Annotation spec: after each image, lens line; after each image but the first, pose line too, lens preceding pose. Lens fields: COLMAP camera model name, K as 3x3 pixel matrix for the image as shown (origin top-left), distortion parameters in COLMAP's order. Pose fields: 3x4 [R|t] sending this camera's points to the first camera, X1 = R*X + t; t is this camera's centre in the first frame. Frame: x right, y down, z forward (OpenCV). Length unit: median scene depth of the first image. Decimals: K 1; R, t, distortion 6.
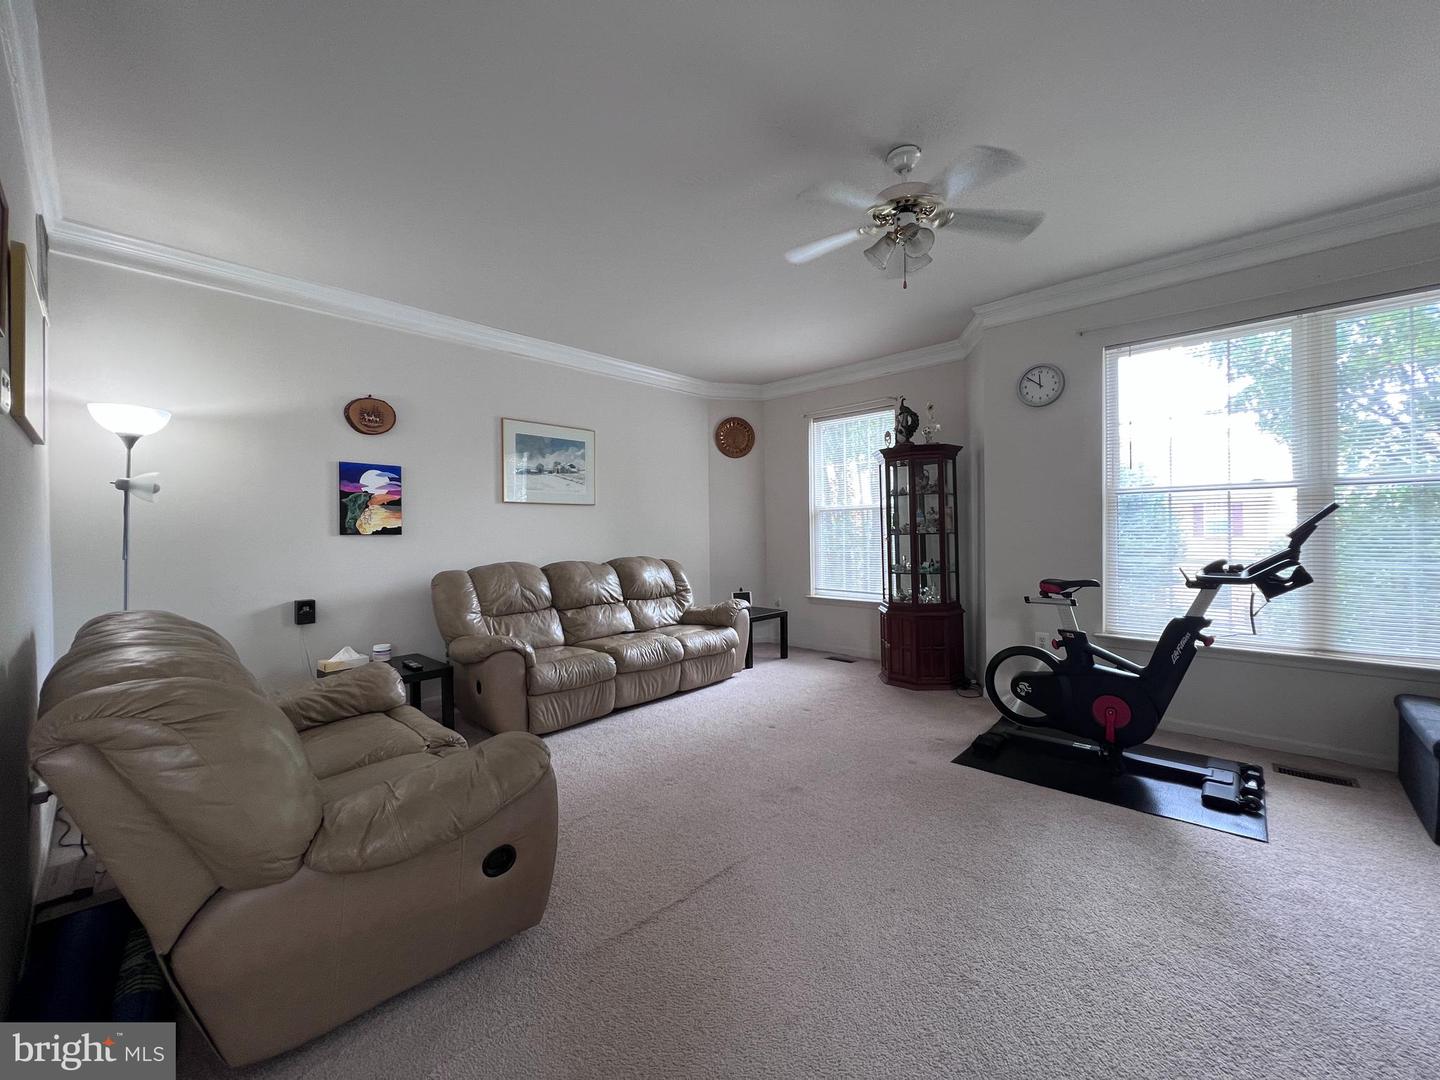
lens RADIAL K [[576.5, 0, 720.3], [0, 576.5, 533.9], [0, 0, 1]] dist [-0.000601, 0.000374]
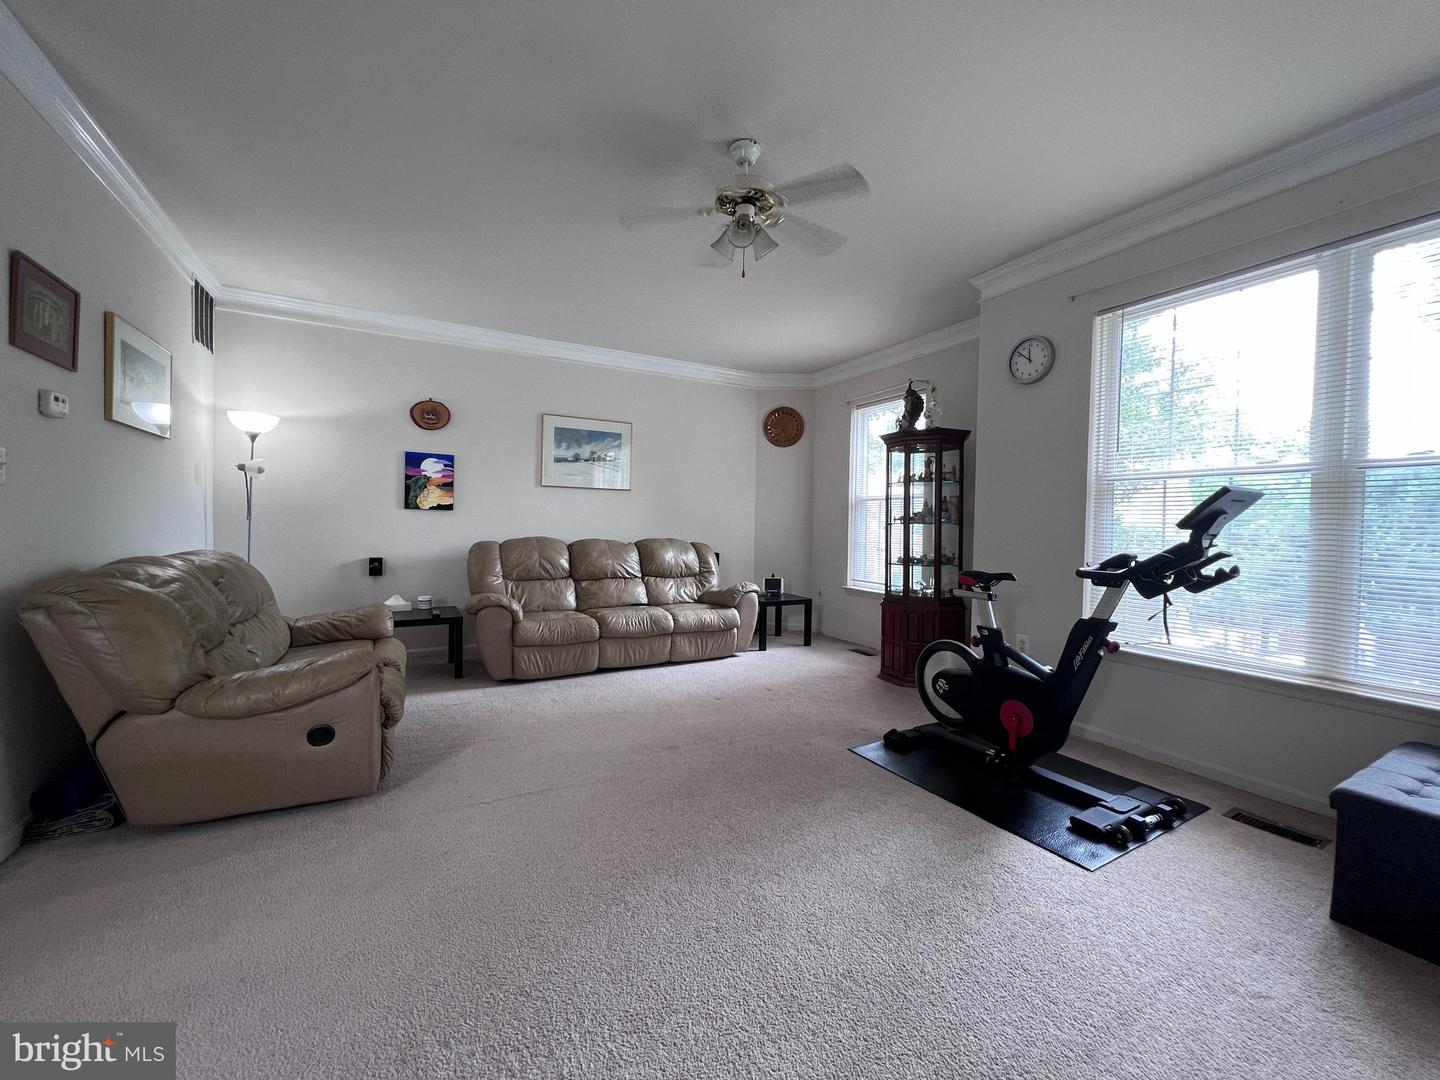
lens RADIAL K [[576.5, 0, 716.7], [0, 576.5, 534.8], [0, 0, 1]] dist [-0.000601, 0.000374]
pose [[0.950936, 0.035570, -0.307335, 0.382938], [-0.031935, 0.999348, 0.016852, 0.015055], [0.307734, -0.006210, 0.951452, -0.005234]]
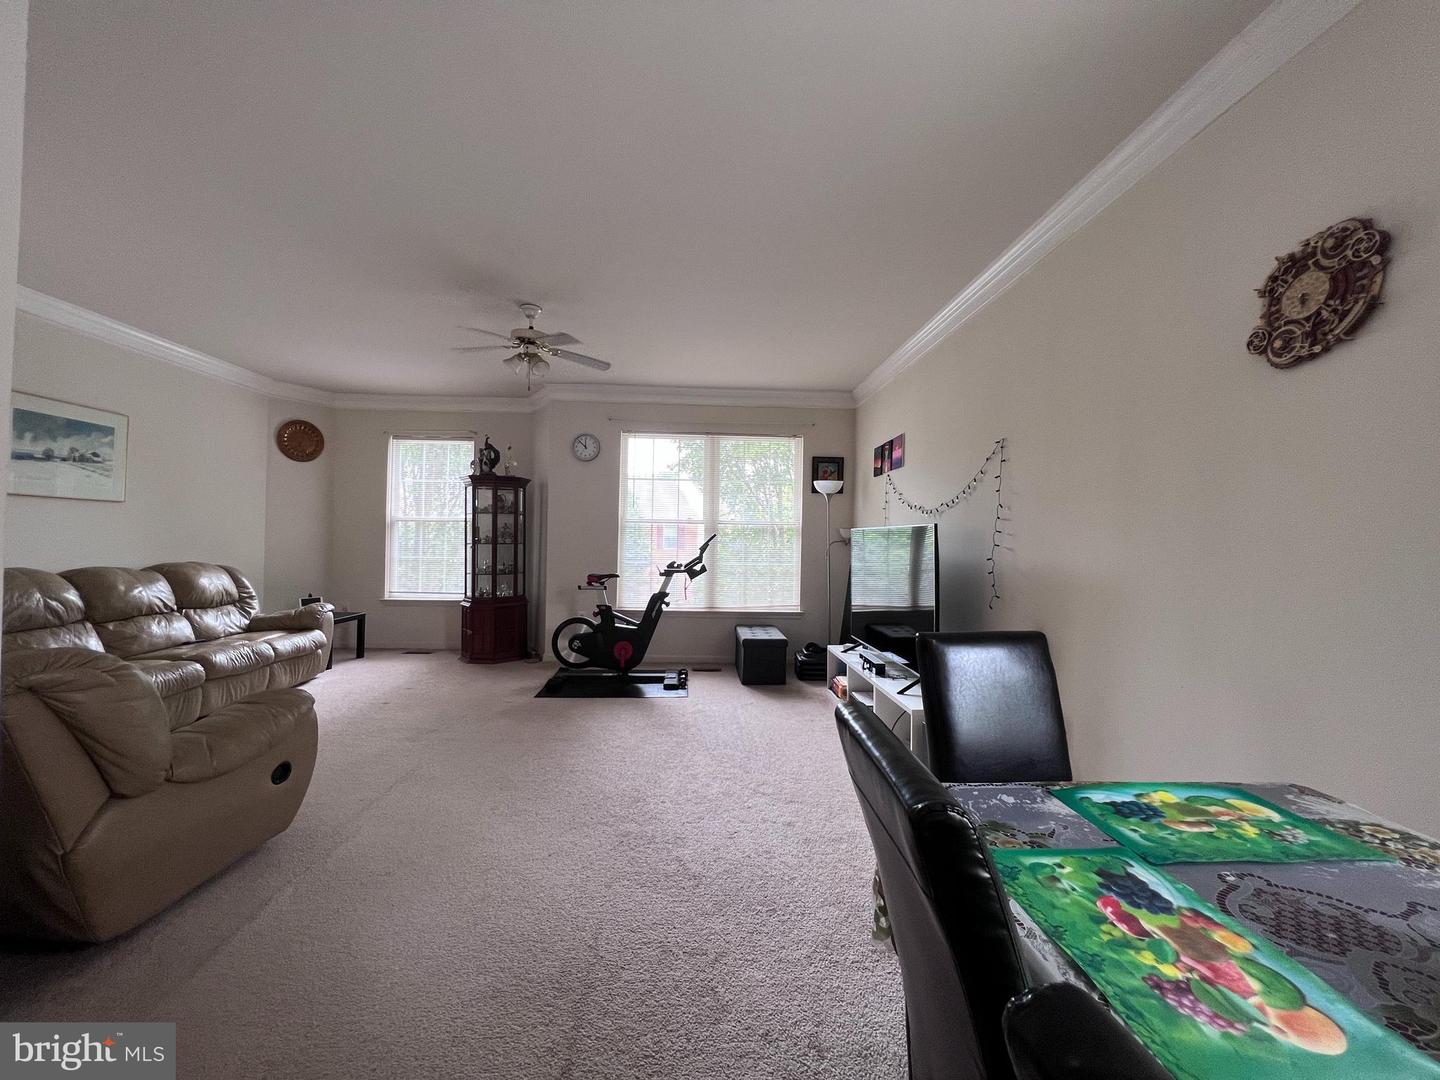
lens RADIAL K [[573.7, 0, 710.8], [0, 573.7, 535.4], [0, 0, 1]] dist [-0.000690, -0.000003]
pose [[0.708792, 0.030785, 0.704746, -0.267614], [-0.021387, 0.999526, -0.022152, -0.000212], [-0.705094, 0.000629, 0.709114, -0.300804]]
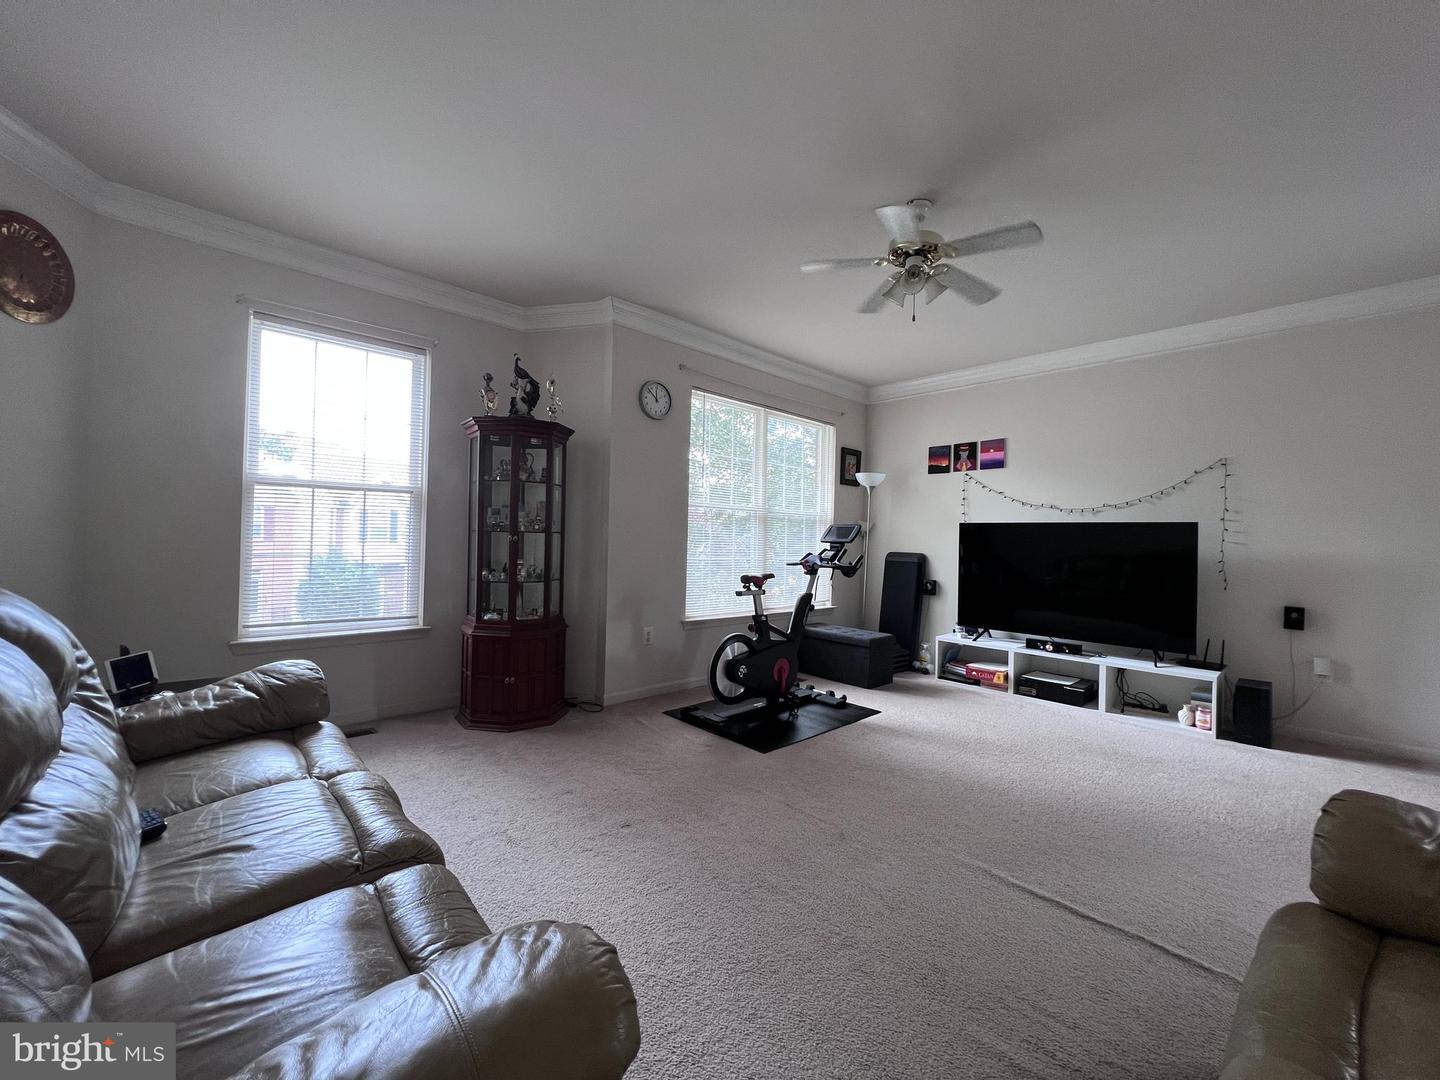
lens RADIAL K [[573.7, 0, 721.9], [0, 573.7, 534.3], [0, 0, 1]] dist [-0.000690, -0.000003]
pose [[0.068021, 0.014609, 0.997577, -0.526843], [-0.026604, 0.999564, -0.012824, 0.008177], [-0.997329, -0.025668, 0.068380, 0.809163]]
